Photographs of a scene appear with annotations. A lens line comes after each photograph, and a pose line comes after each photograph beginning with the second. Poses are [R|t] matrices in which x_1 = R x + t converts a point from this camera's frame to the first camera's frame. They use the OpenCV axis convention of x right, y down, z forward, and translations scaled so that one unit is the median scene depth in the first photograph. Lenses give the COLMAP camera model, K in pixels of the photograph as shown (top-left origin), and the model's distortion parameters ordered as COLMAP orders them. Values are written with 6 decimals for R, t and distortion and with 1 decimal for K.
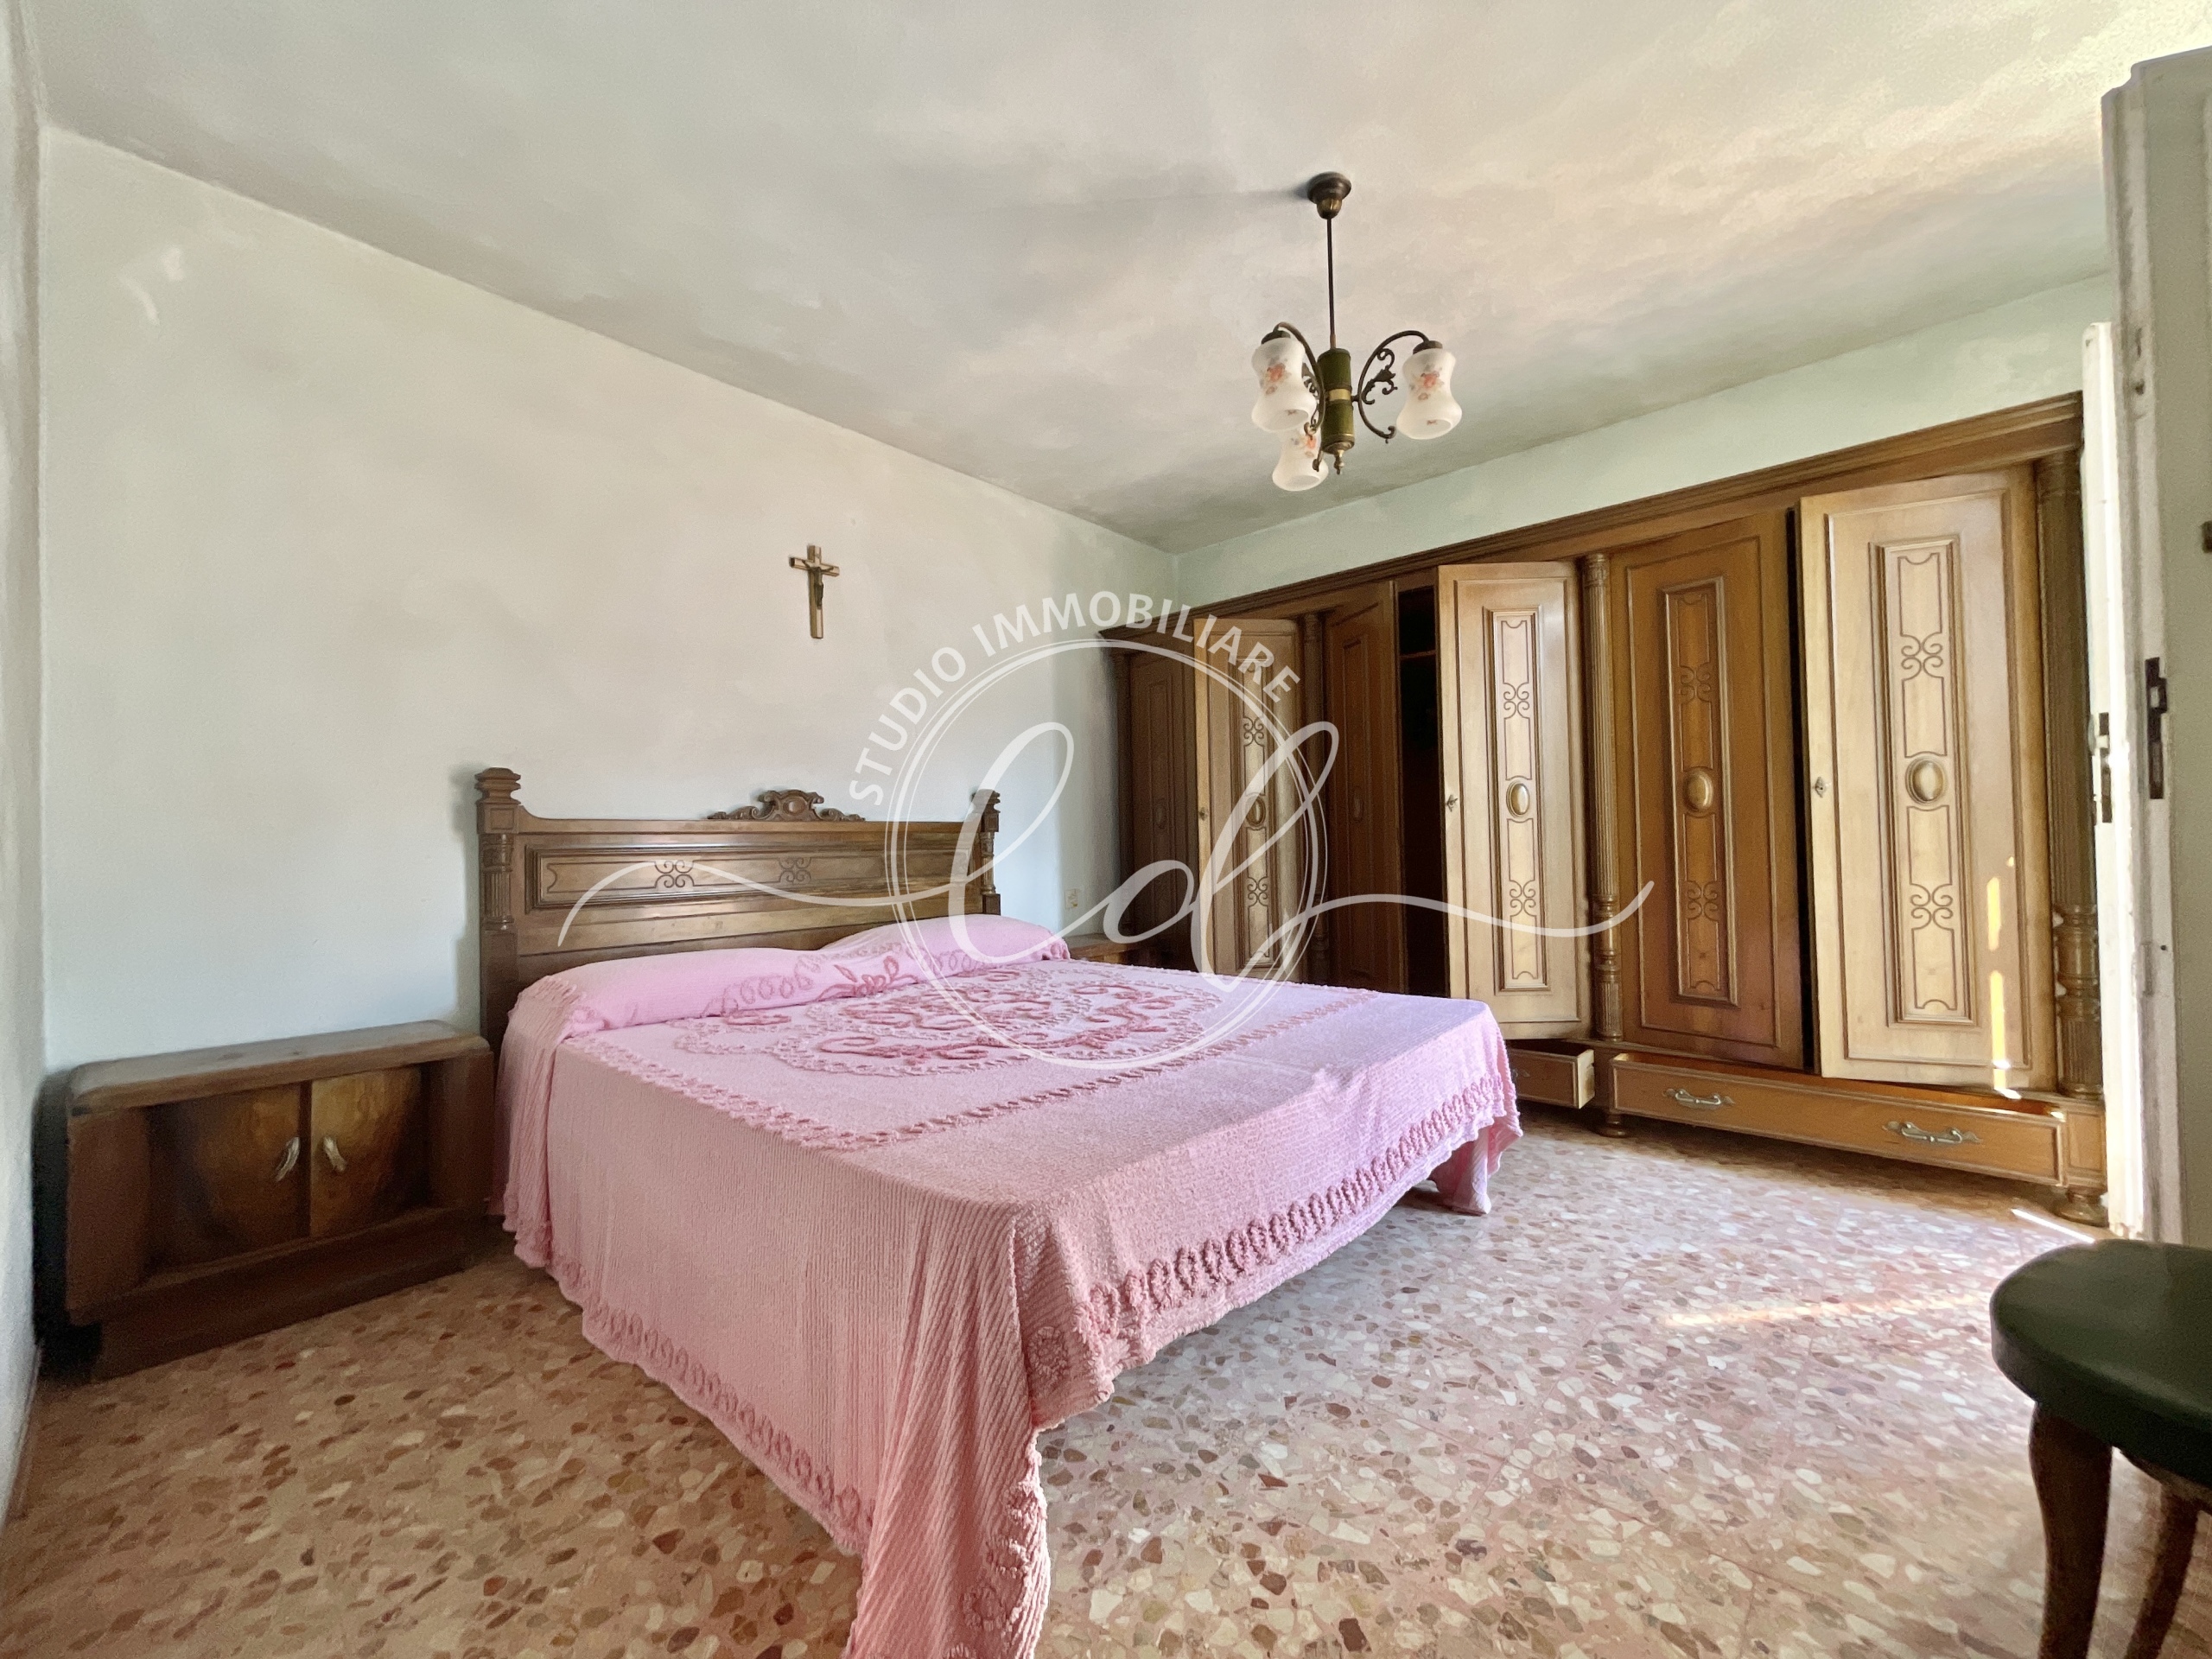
lens RADIAL K [[890.7, 0, 1108.6], [0, 890.7, 829.3], [0, 0, 1]] dist [0.009784, -0.000452]
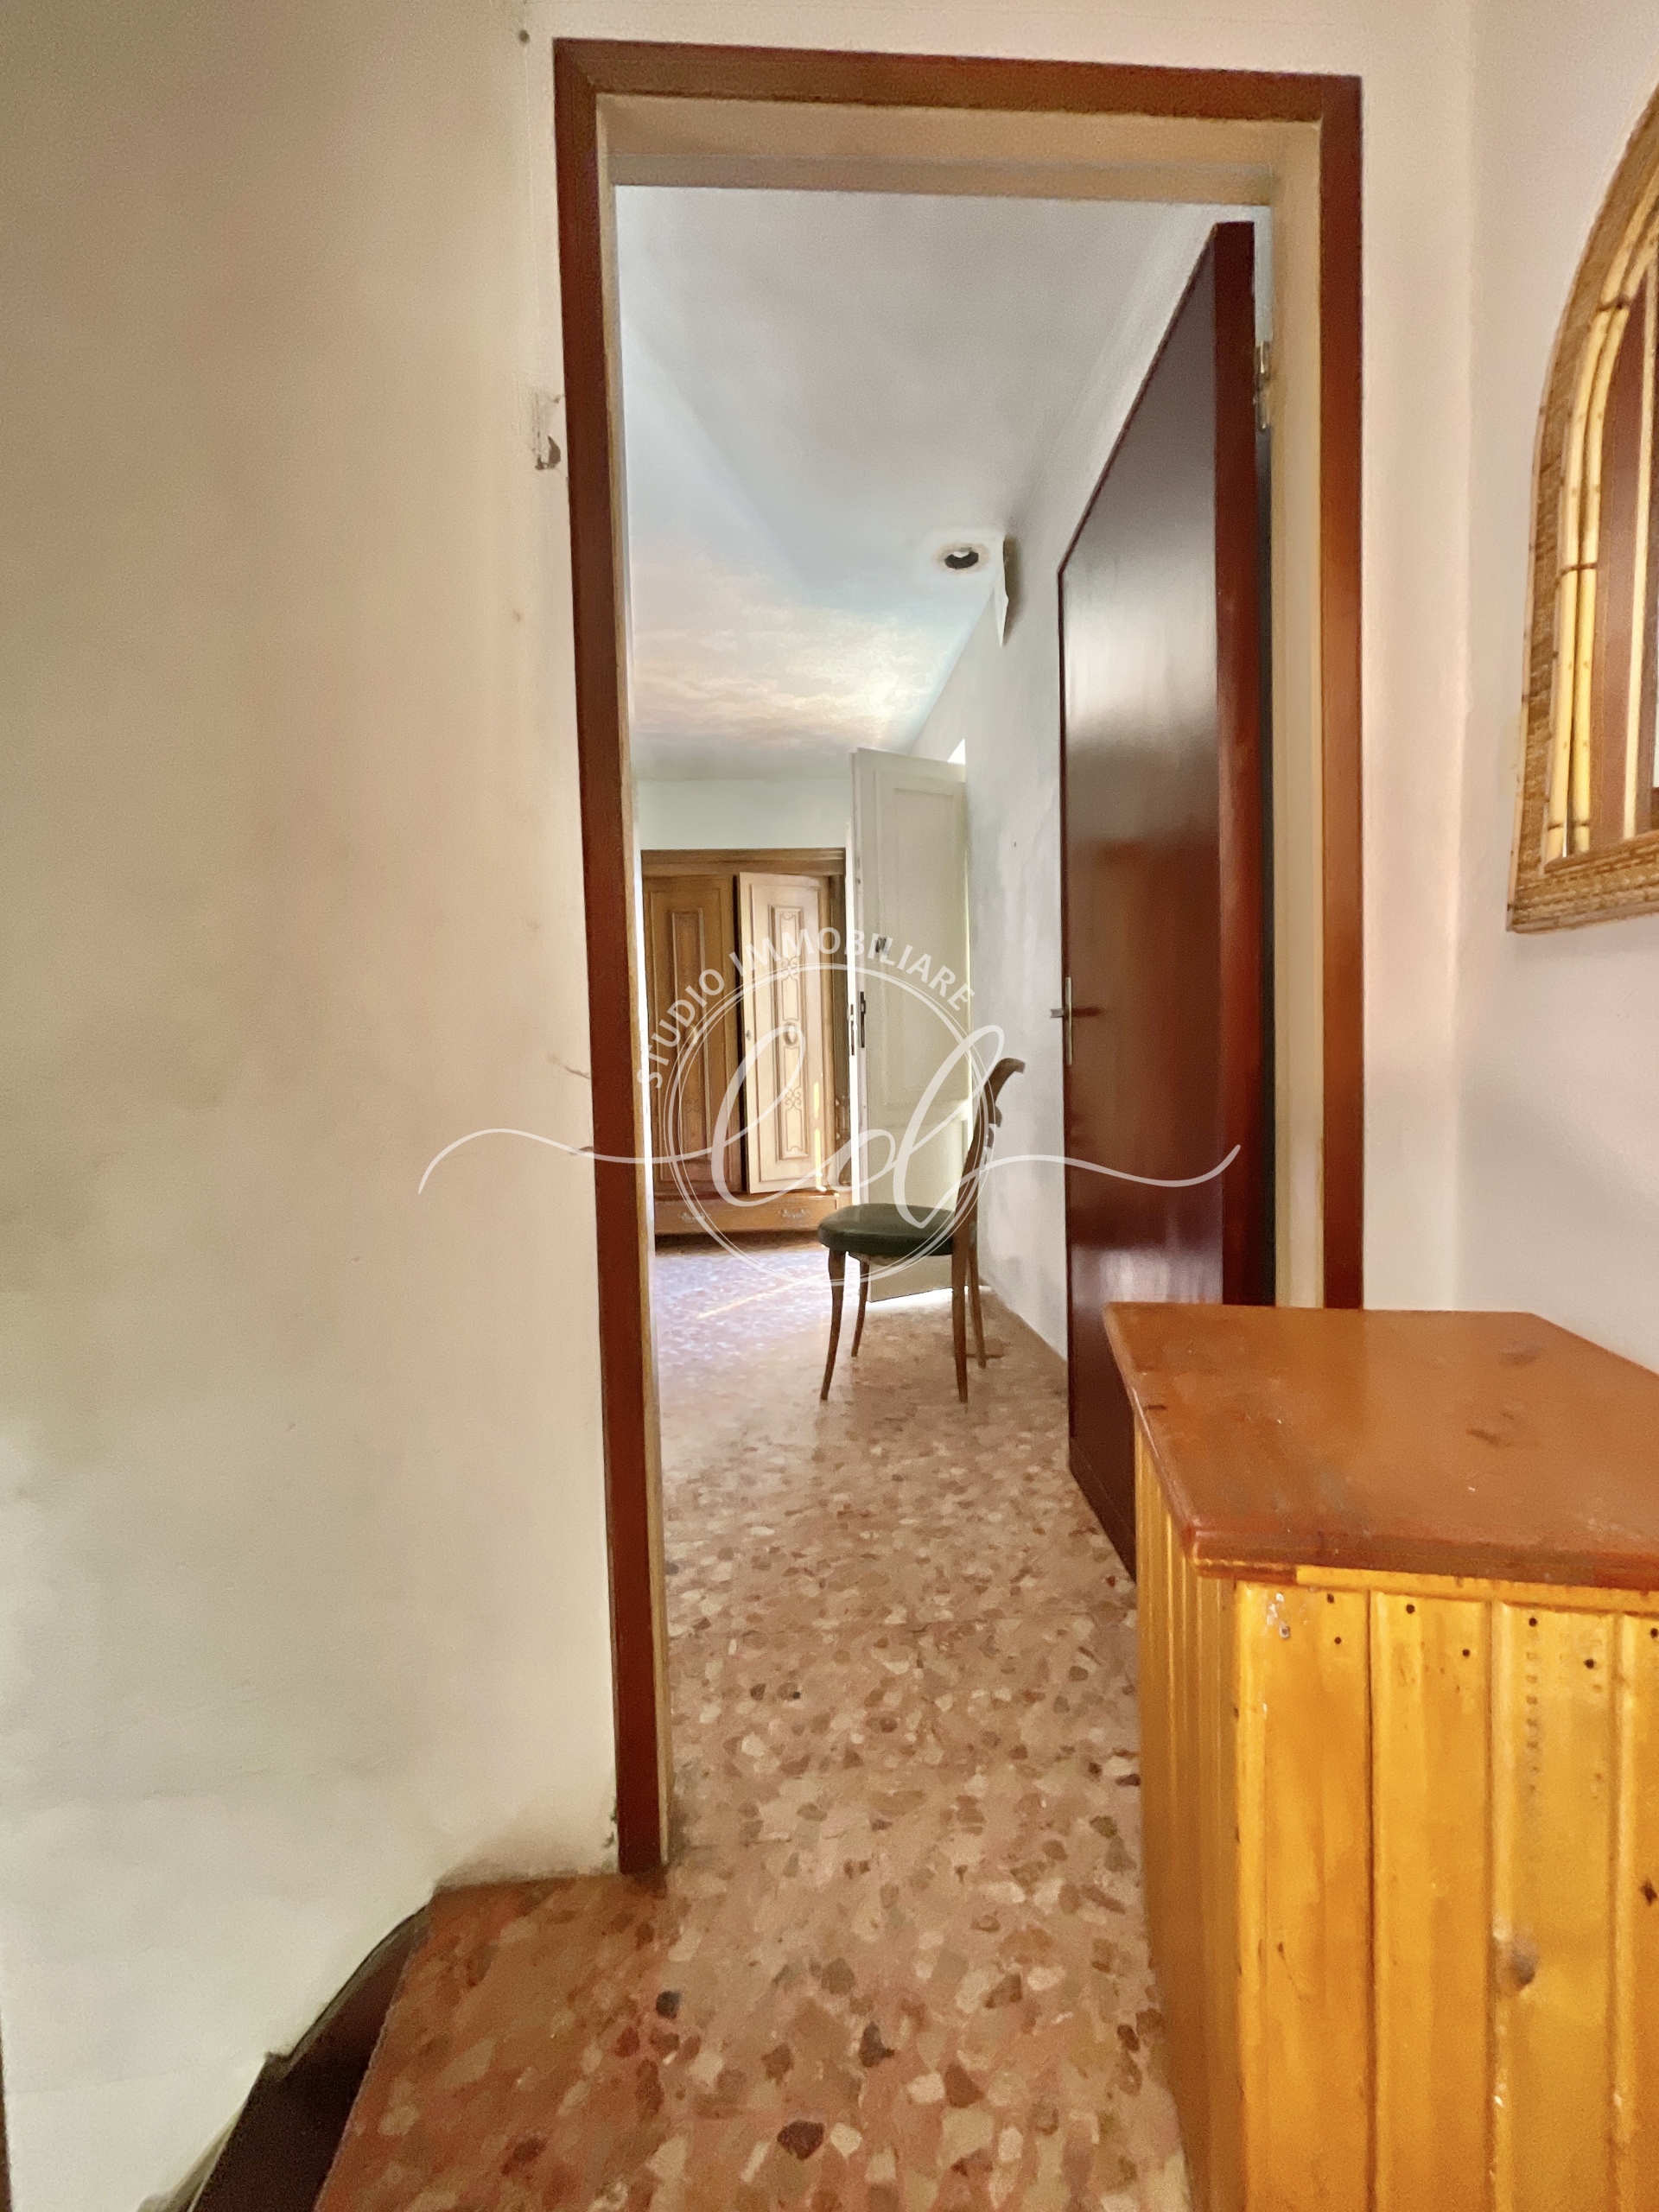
lens RADIAL K [[897.6, 0, 824.4], [0, 897.6, 1093.2], [0, 0, 1]] dist [-0.001202, -0.002148]
pose [[0.701171, -0.029062, 0.712401, -0.436818], [-0.001771, 0.999095, 0.042501, -0.008077], [-0.712991, -0.031062, 0.700485, -0.423597]]
